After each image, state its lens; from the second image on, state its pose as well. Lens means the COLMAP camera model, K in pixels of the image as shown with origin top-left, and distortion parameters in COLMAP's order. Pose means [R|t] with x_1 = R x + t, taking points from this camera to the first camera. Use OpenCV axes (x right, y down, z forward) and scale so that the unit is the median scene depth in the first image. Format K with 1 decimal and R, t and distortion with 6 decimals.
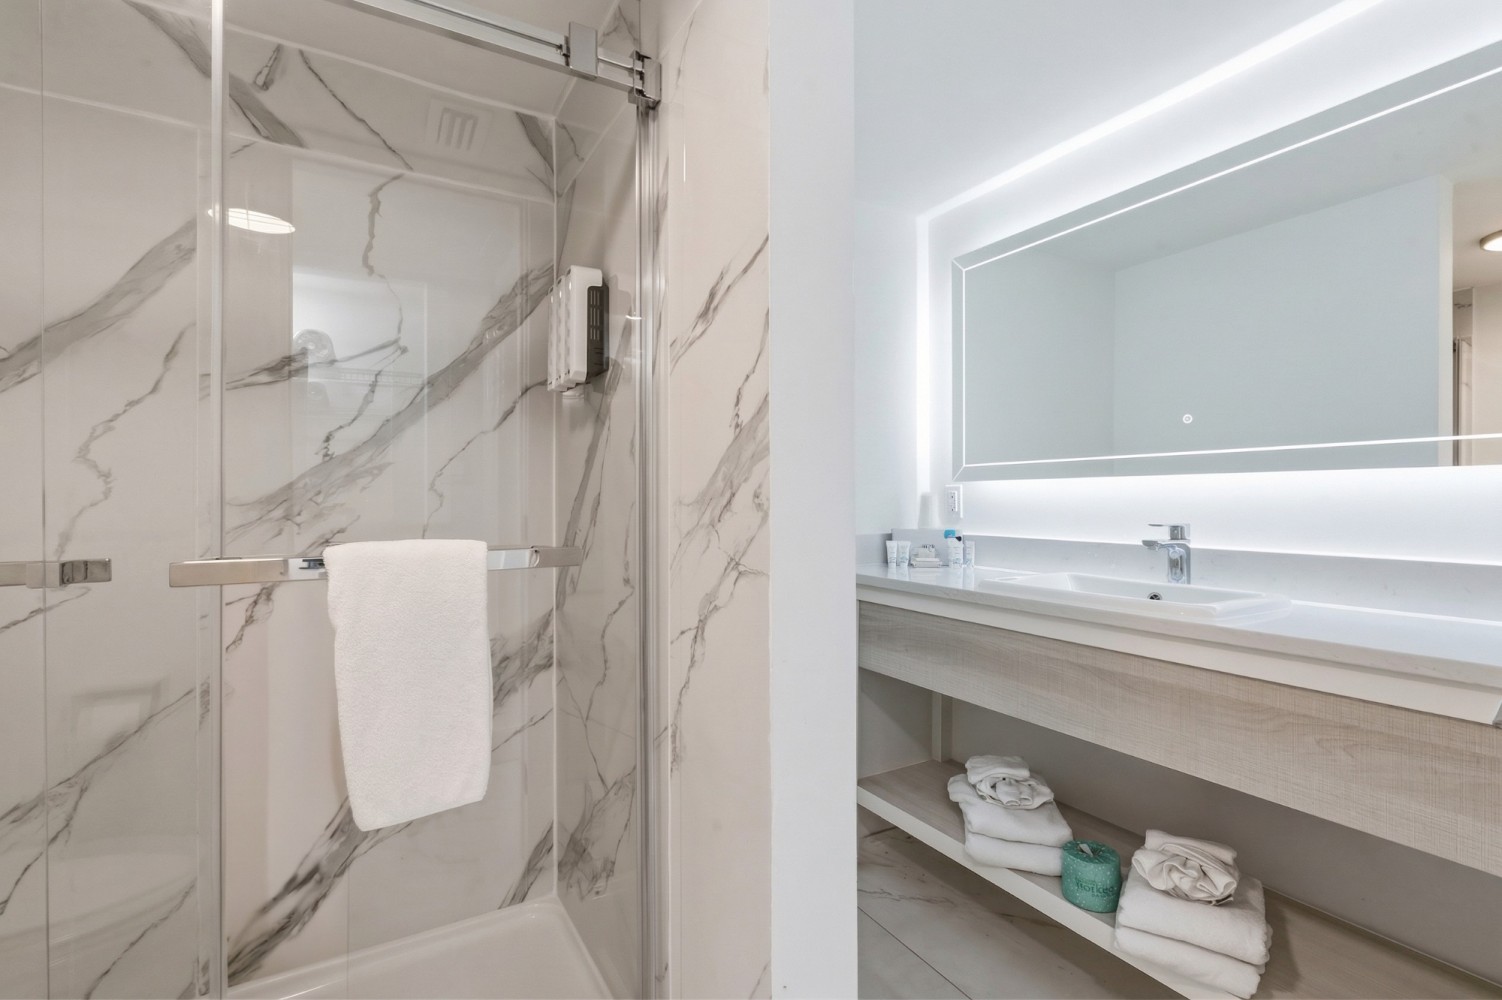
lens RADIAL K [[700.6, 0, 751.0], [0, 700.6, 500.0], [0, 0, 1]] dist [-0.002128, 0.000213]
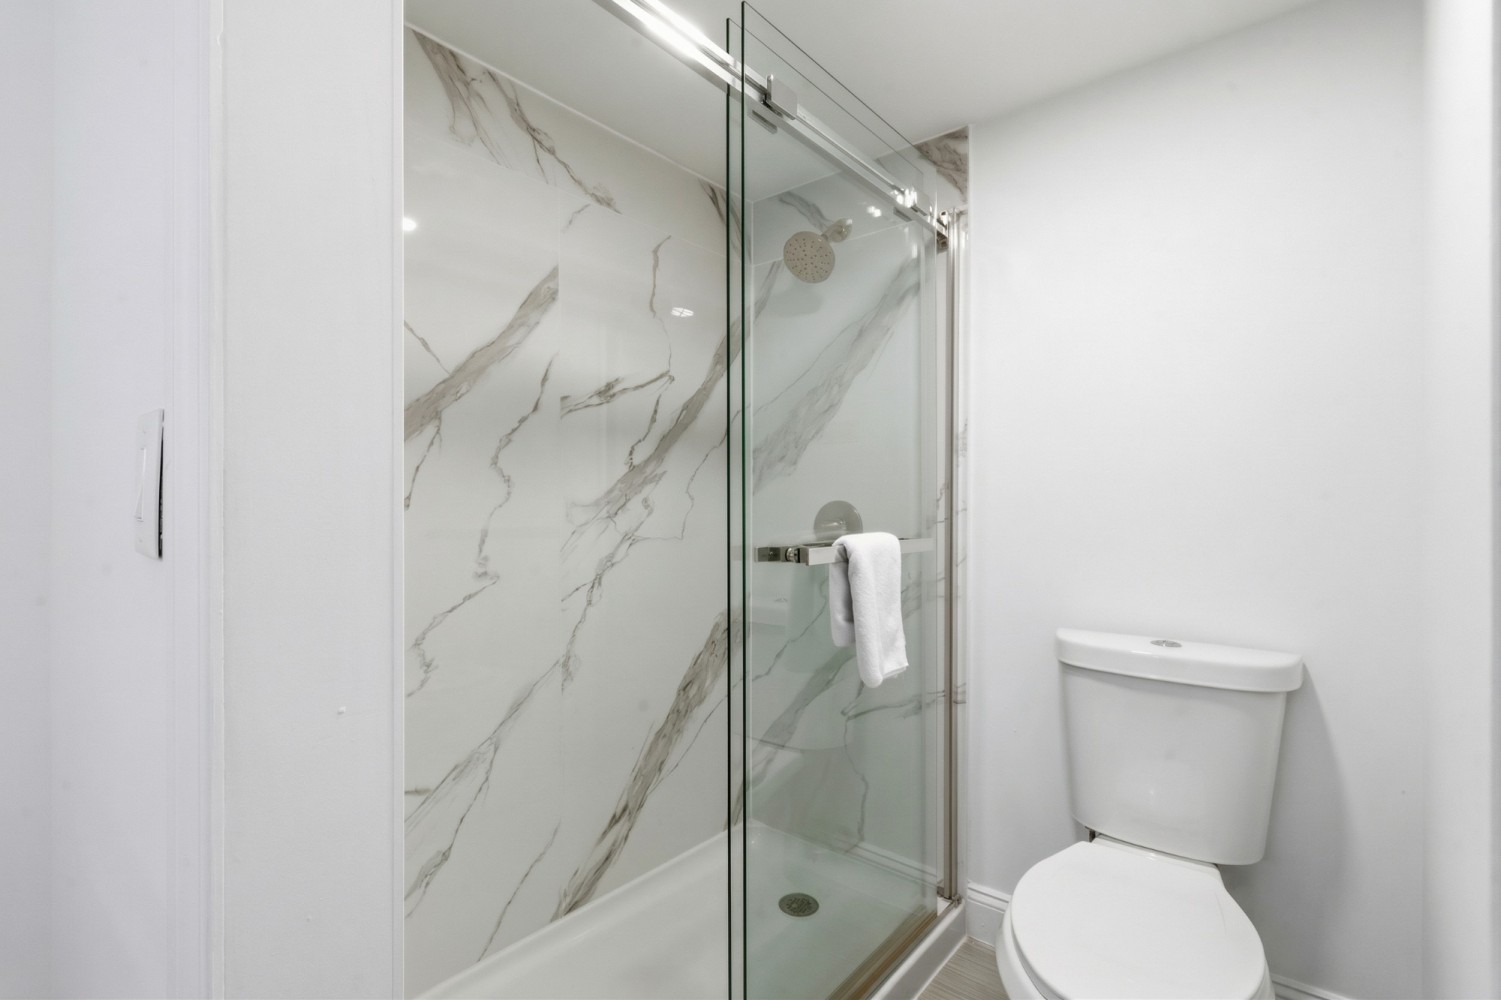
lens RADIAL K [[700.1, 0, 750.5], [0, 700.1, 500.0], [0, 0, 1]] dist [-0.002128, 0.000213]
pose [[0.945492, 0.004949, 0.325608, -0.836618], [-0.004172, 0.999987, -0.003085, -0.000651], [-0.325619, 0.001558, 0.945500, -0.223383]]
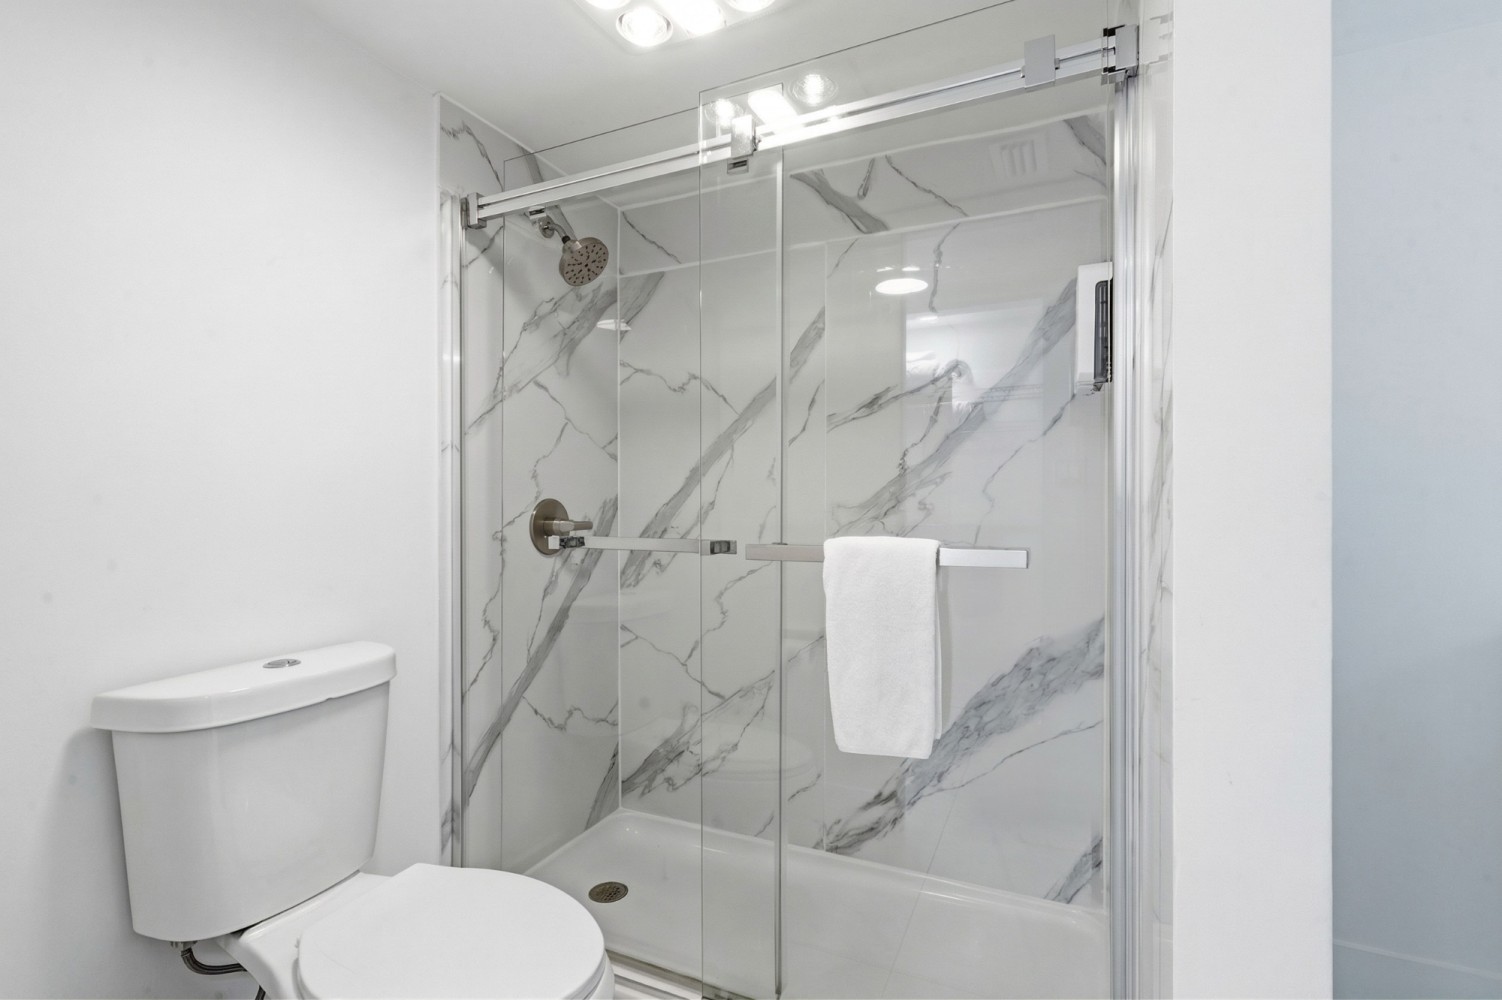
lens RADIAL K [[709.9, 0, 752.6], [0, 709.9, 503.4], [0, 0, 1]] dist [0.001384, 0.000529]
pose [[0.565888, 0.000808, -0.824482, 0.305228], [0.000272, 0.999999, 0.001167, -0.002589], [0.824482, -0.000884, 0.565887, 0.056342]]
